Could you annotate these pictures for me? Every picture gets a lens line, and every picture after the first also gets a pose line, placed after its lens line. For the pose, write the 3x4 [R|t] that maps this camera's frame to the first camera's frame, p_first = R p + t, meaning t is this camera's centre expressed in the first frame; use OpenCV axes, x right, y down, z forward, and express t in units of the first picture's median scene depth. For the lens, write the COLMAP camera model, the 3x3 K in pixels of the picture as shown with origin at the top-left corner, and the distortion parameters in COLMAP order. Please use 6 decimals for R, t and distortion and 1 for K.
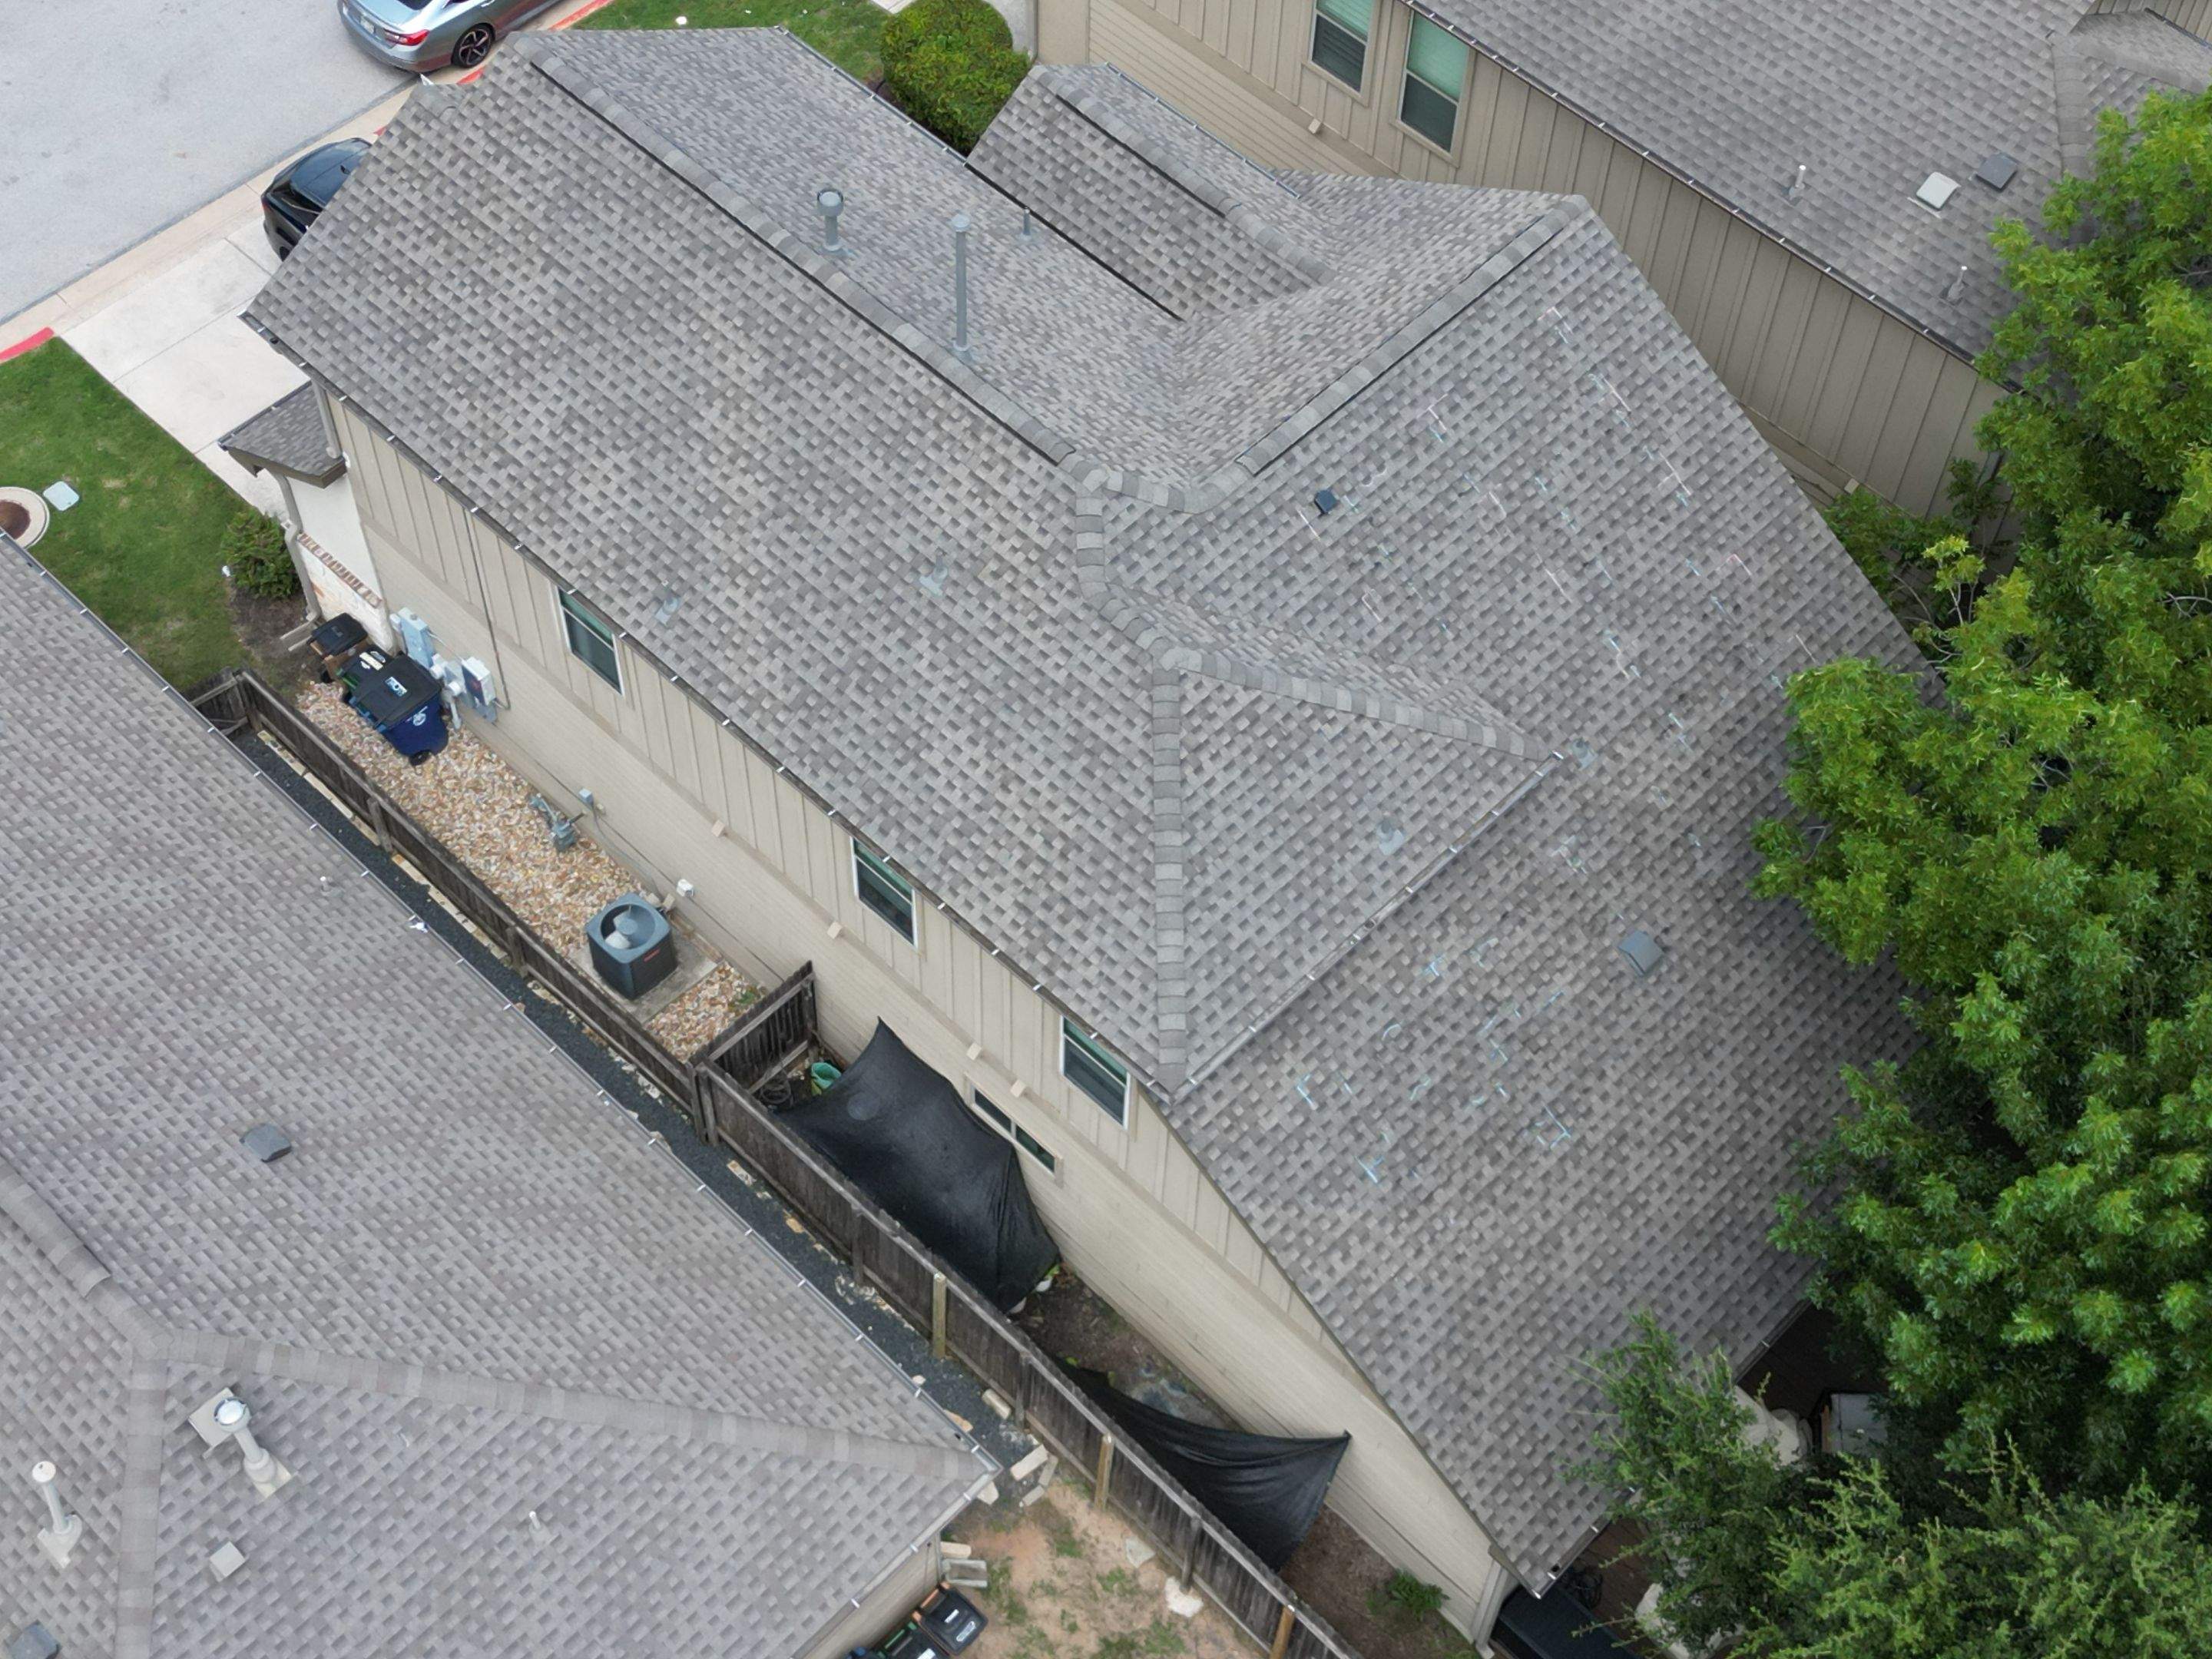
lens RADIAL K [[3081.3, 0, 1107.9], [0, 3081.3, 839.1], [0, 0, 1]] dist [0.095846, 0.000000]
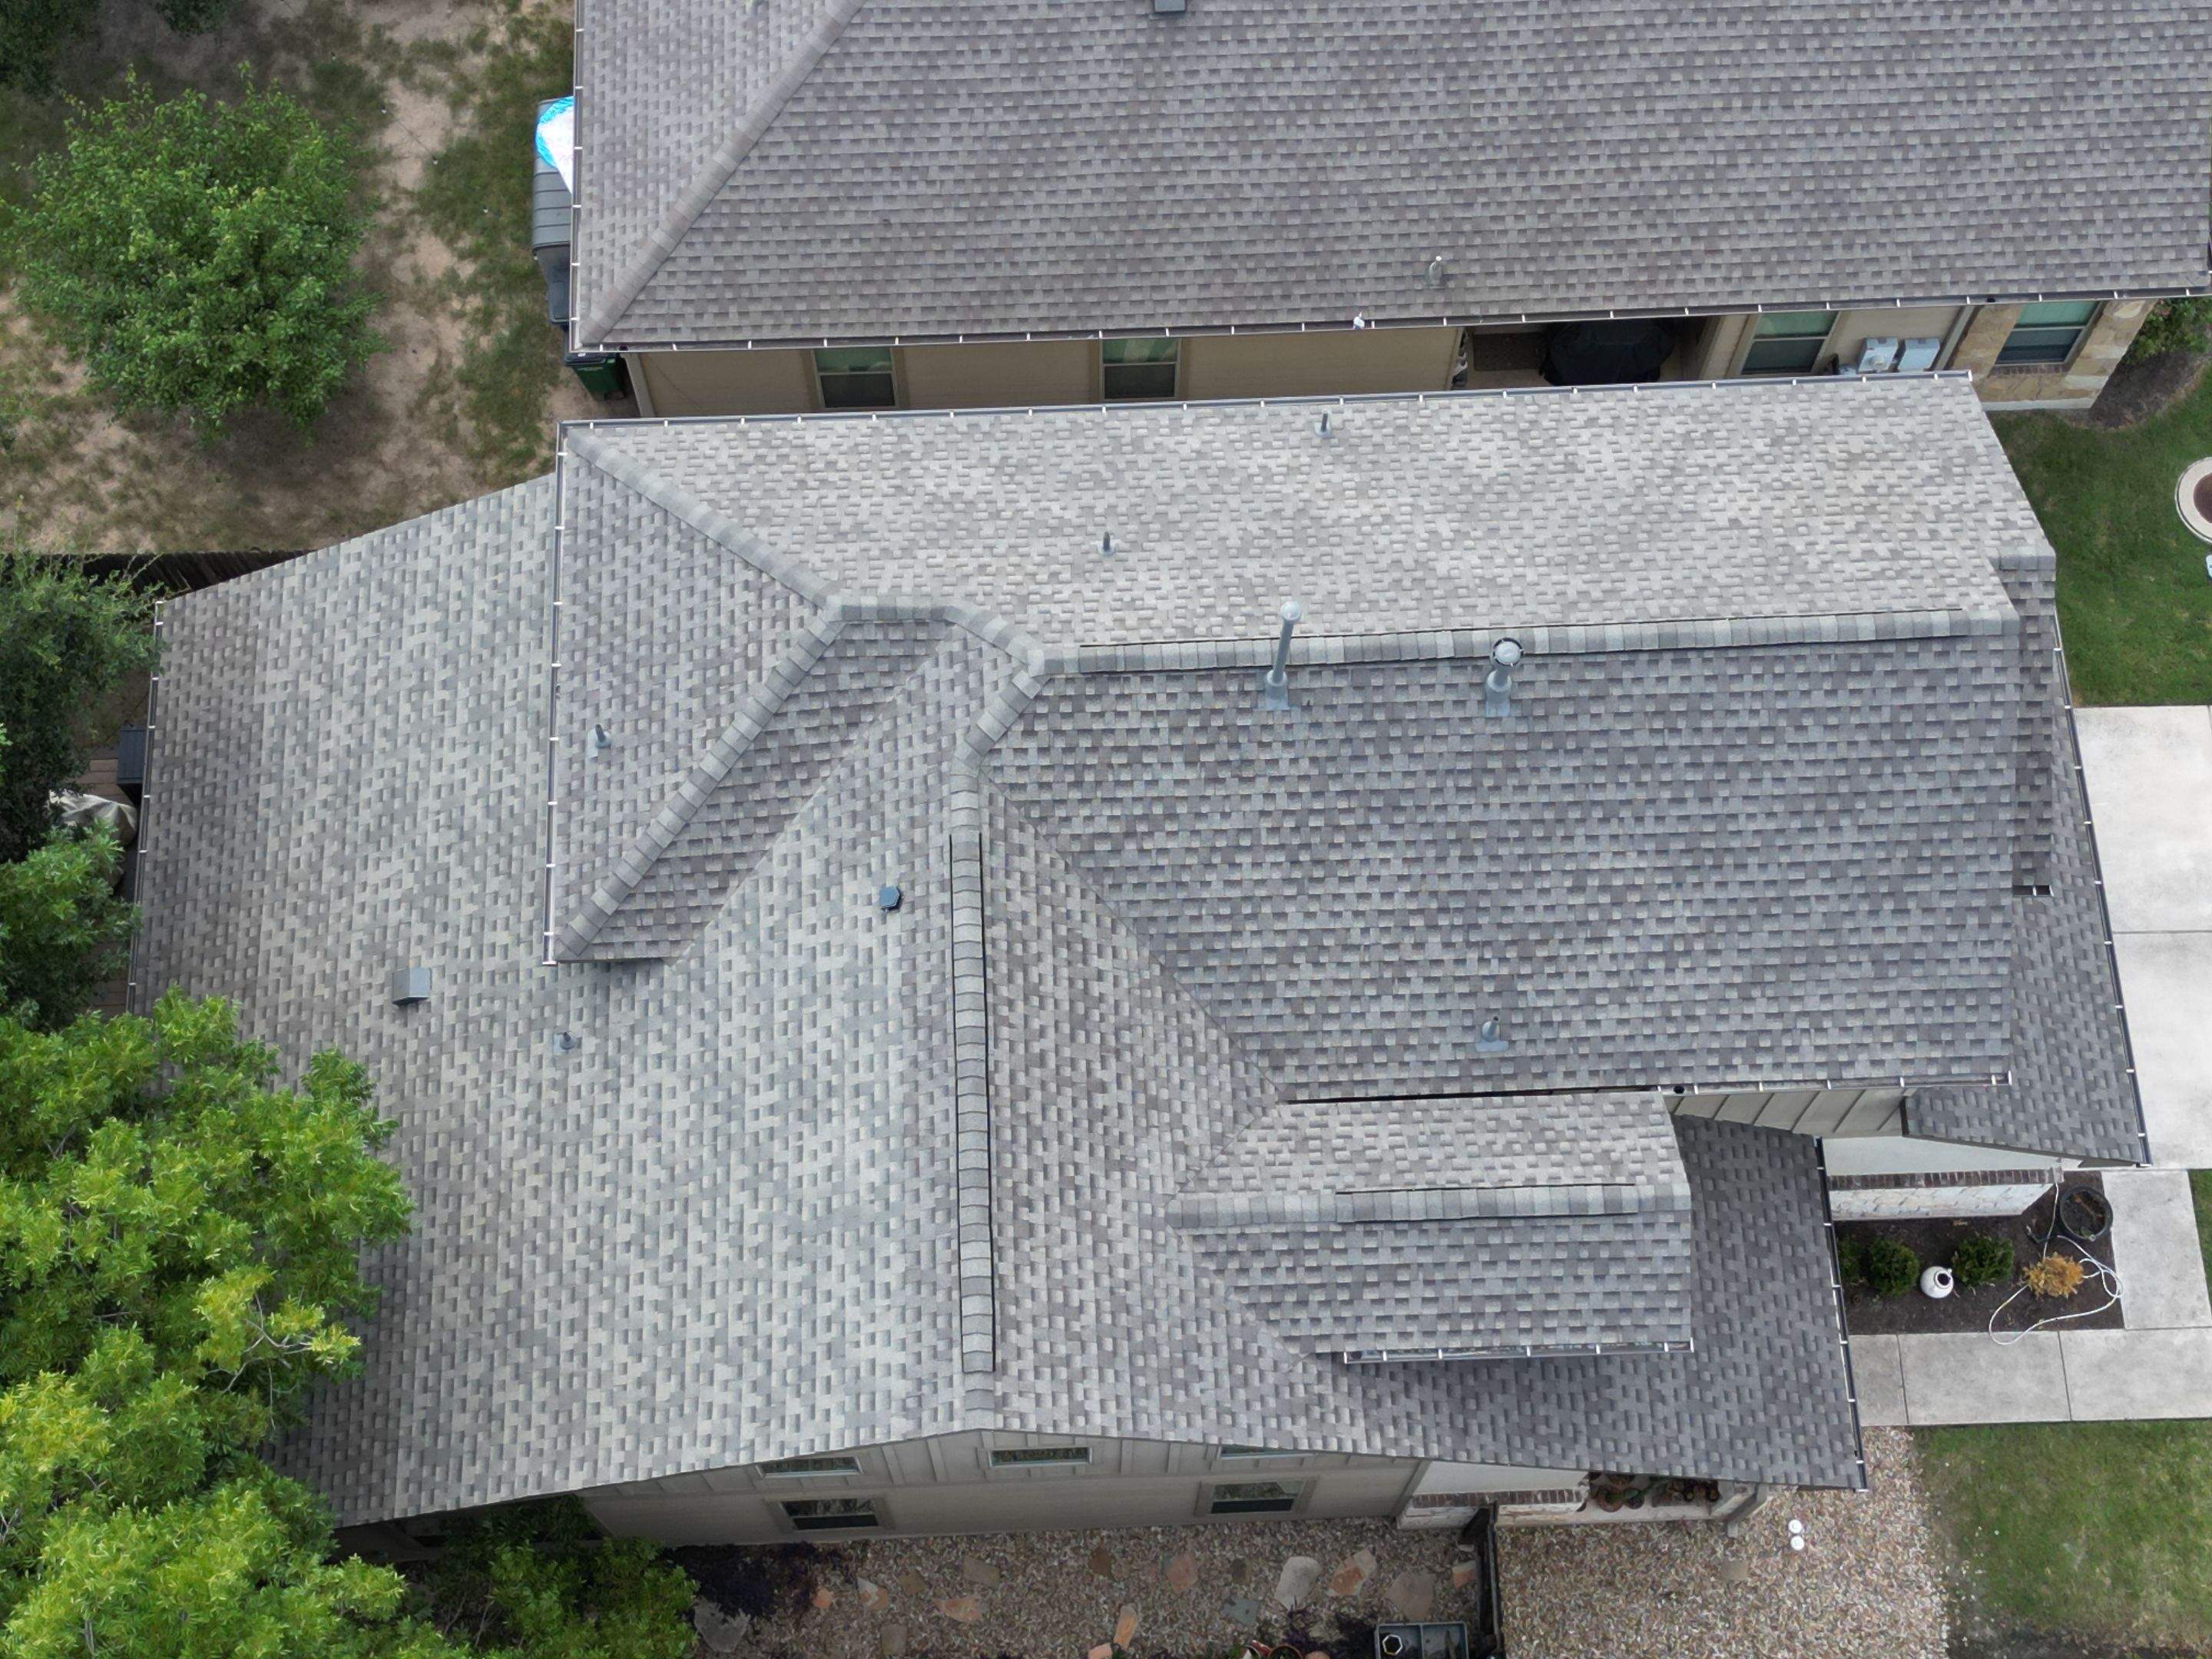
lens RADIAL K [[3081.3, 0, 1094.1], [0, 3081.3, 839.0], [0, 0, 1]] dist [0.095846, 0.000000]
pose [[-0.688341, 0.668408, -0.281811, 0.262516], [-0.608993, -0.321428, 0.725129, -0.765345], [0.394100, 0.670757, 0.628308, 0.444659]]
